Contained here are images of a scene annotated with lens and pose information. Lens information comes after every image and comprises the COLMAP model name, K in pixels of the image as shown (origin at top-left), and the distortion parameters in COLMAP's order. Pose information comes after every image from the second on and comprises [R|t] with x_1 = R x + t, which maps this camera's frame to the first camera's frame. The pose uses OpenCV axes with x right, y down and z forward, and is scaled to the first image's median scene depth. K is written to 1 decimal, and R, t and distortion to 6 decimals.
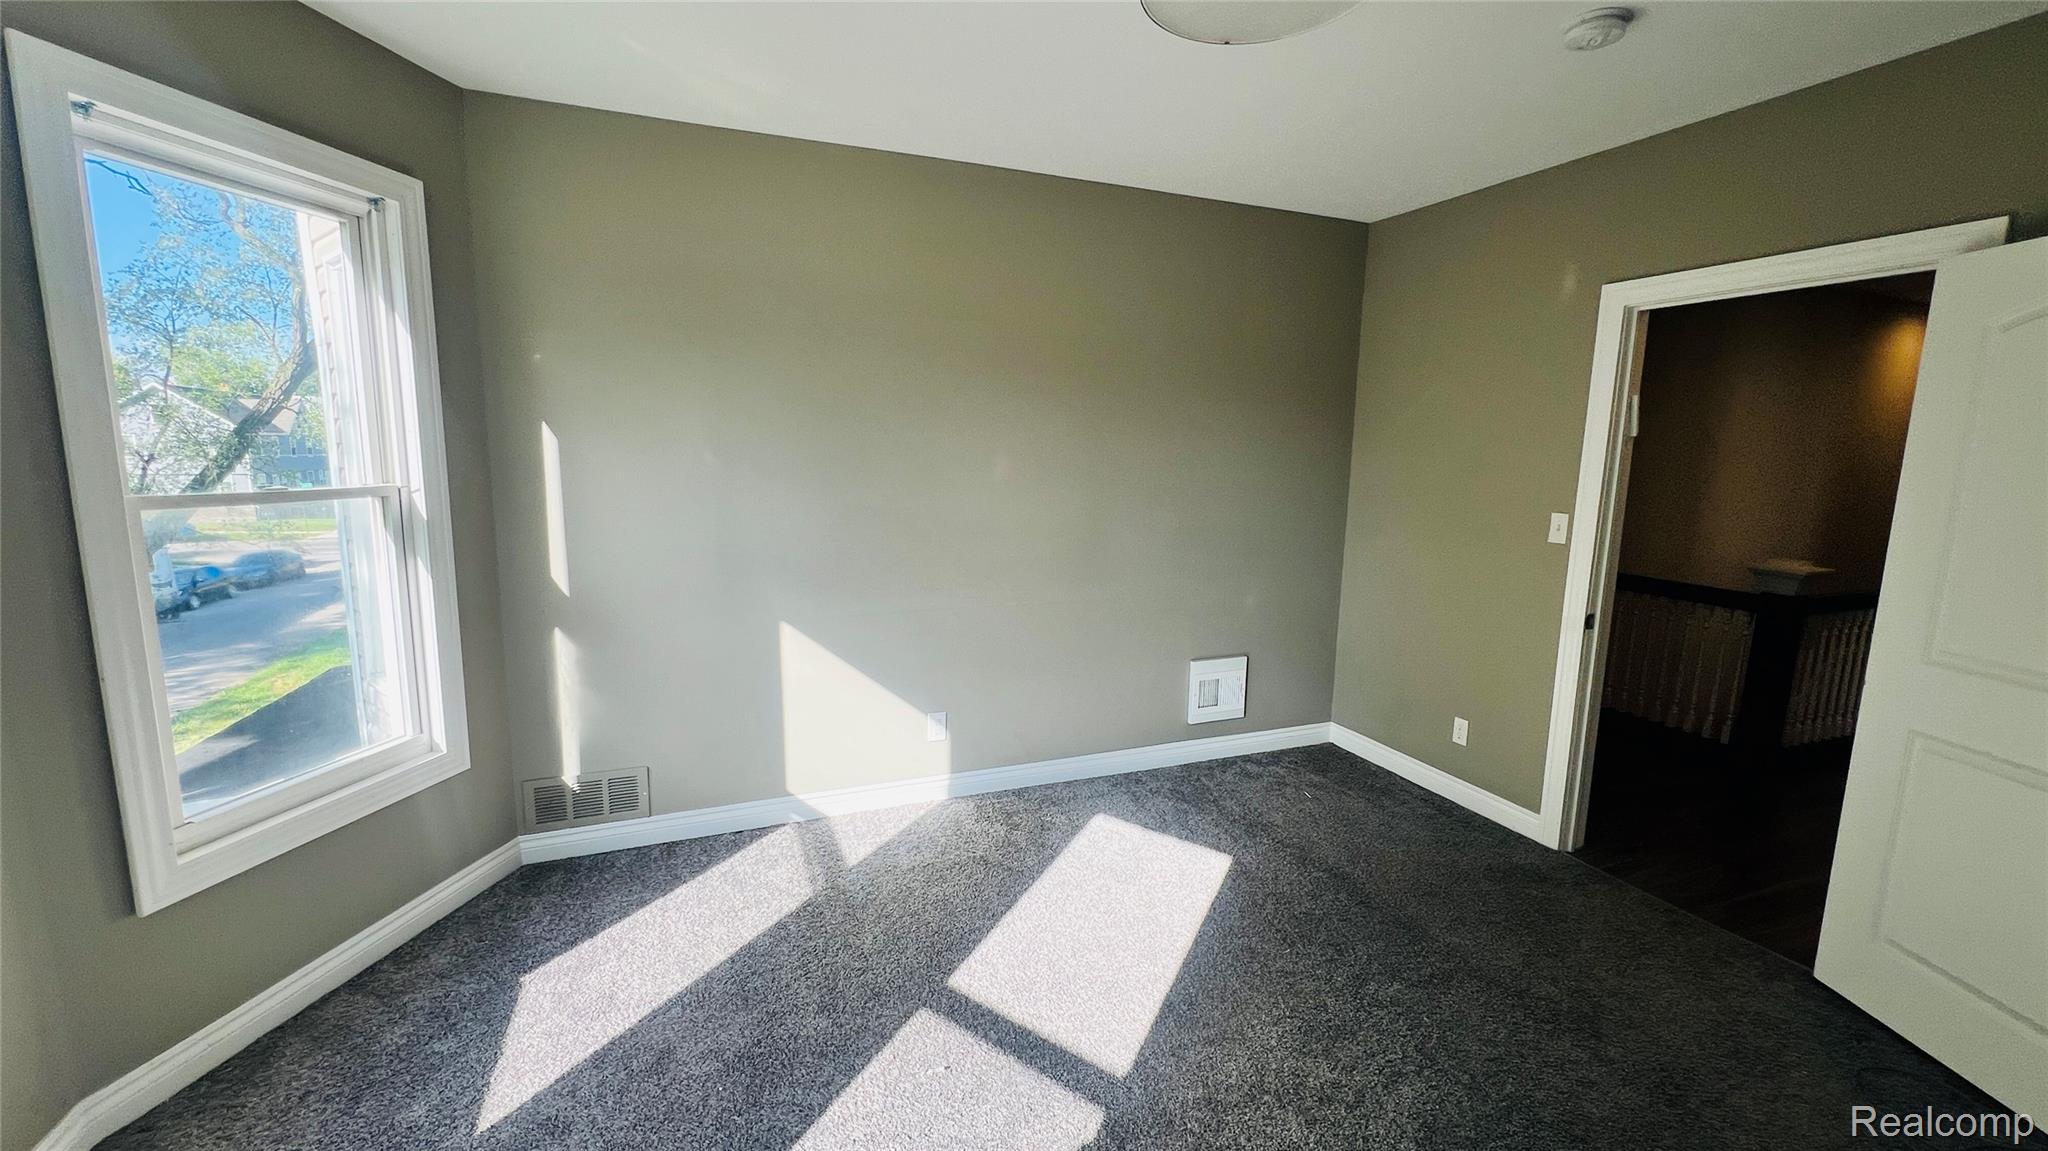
lens RADIAL K [[820.5, 0, 1022.5], [0, 820.5, 571.8], [0, 0, 1]] dist [-0.004449, 0.000907]
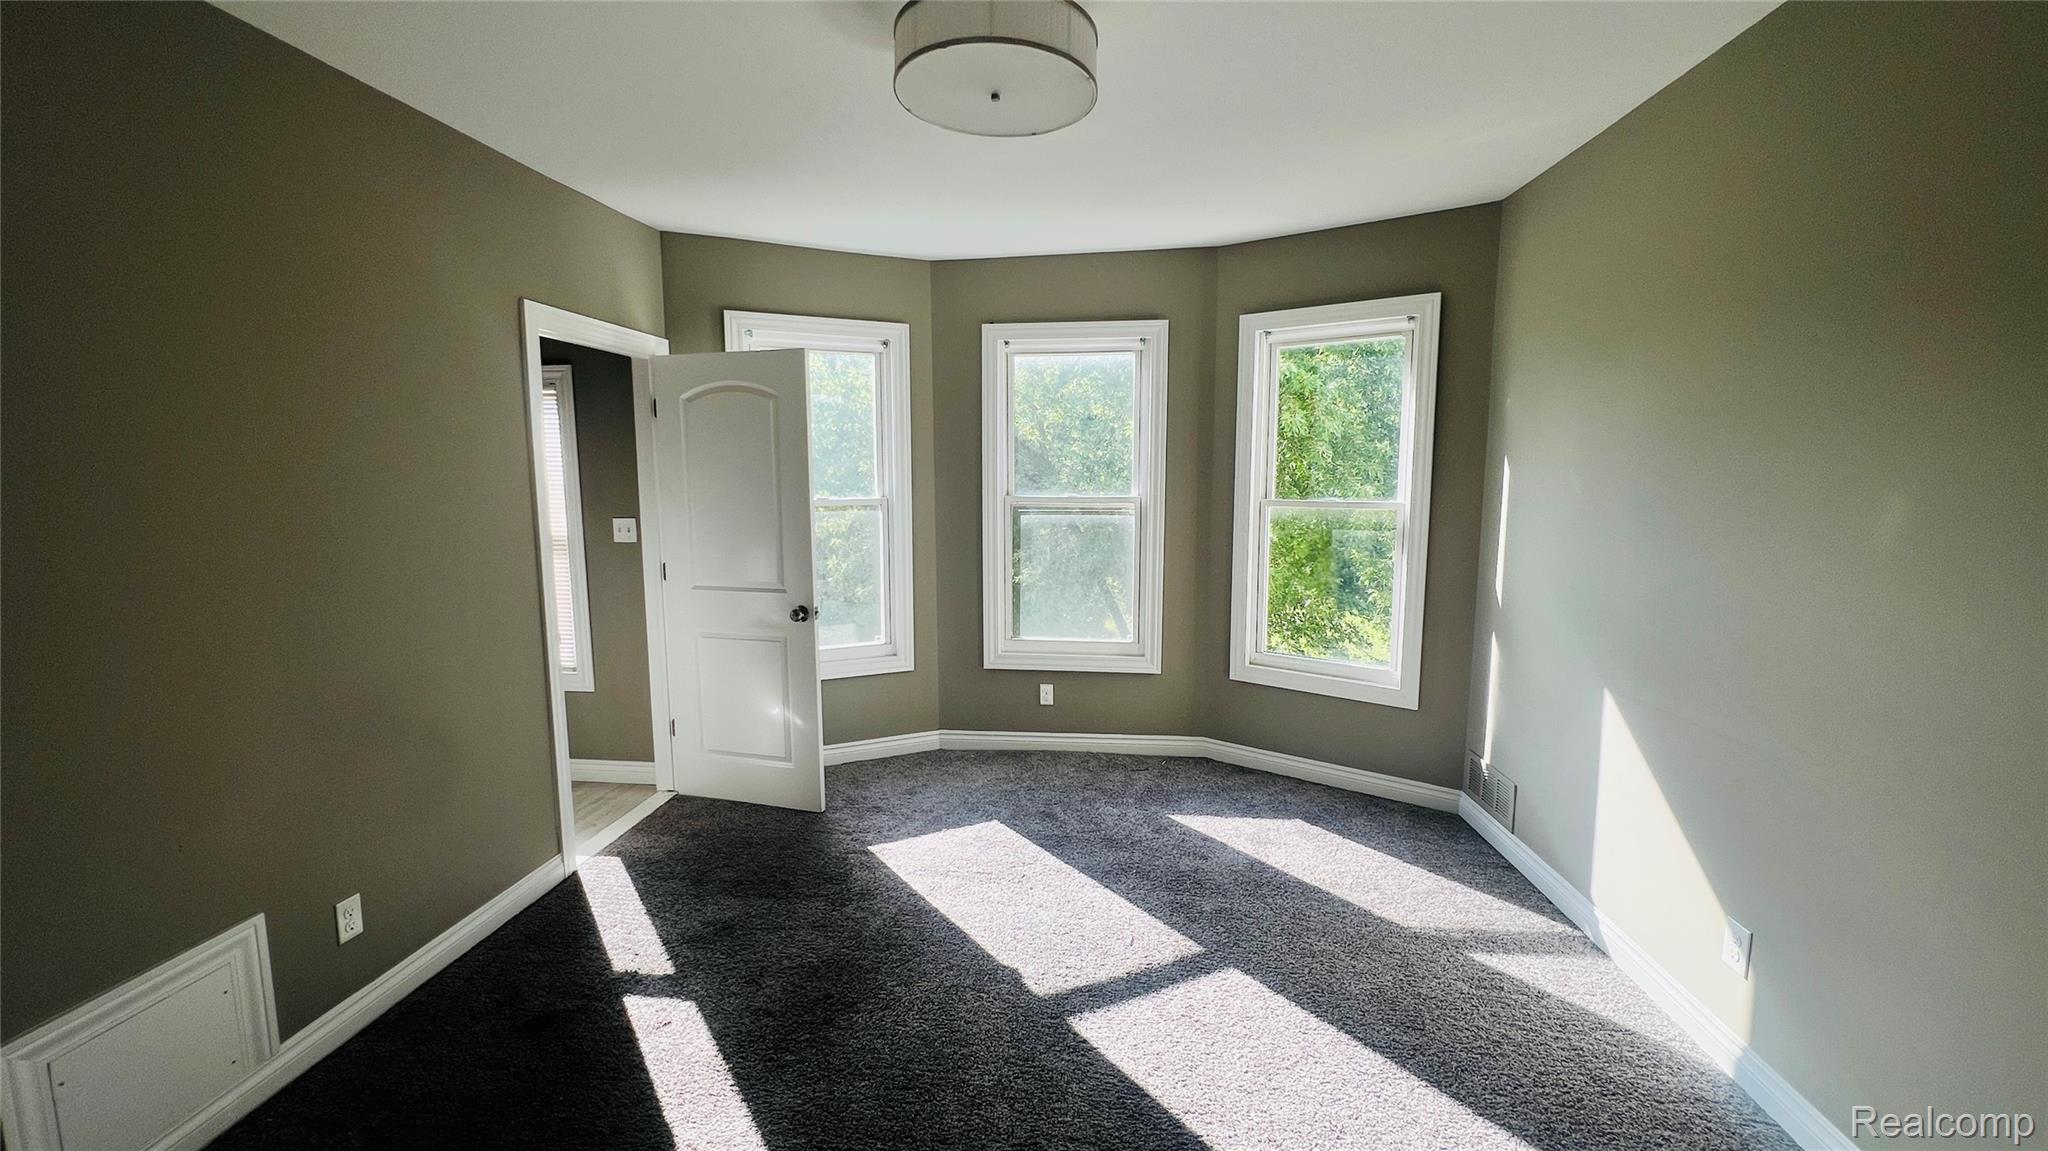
lens RADIAL K [[820.5, 0, 1022.5], [0, 820.5, 571.8], [0, 0, 1]] dist [-0.004449, 0.000907]
pose [[-0.476123, 0.091747, -0.874580, 0.786625], [-0.137643, 0.974509, 0.177164, -0.133615], [0.868540, 0.204732, -0.451357, 0.958749]]
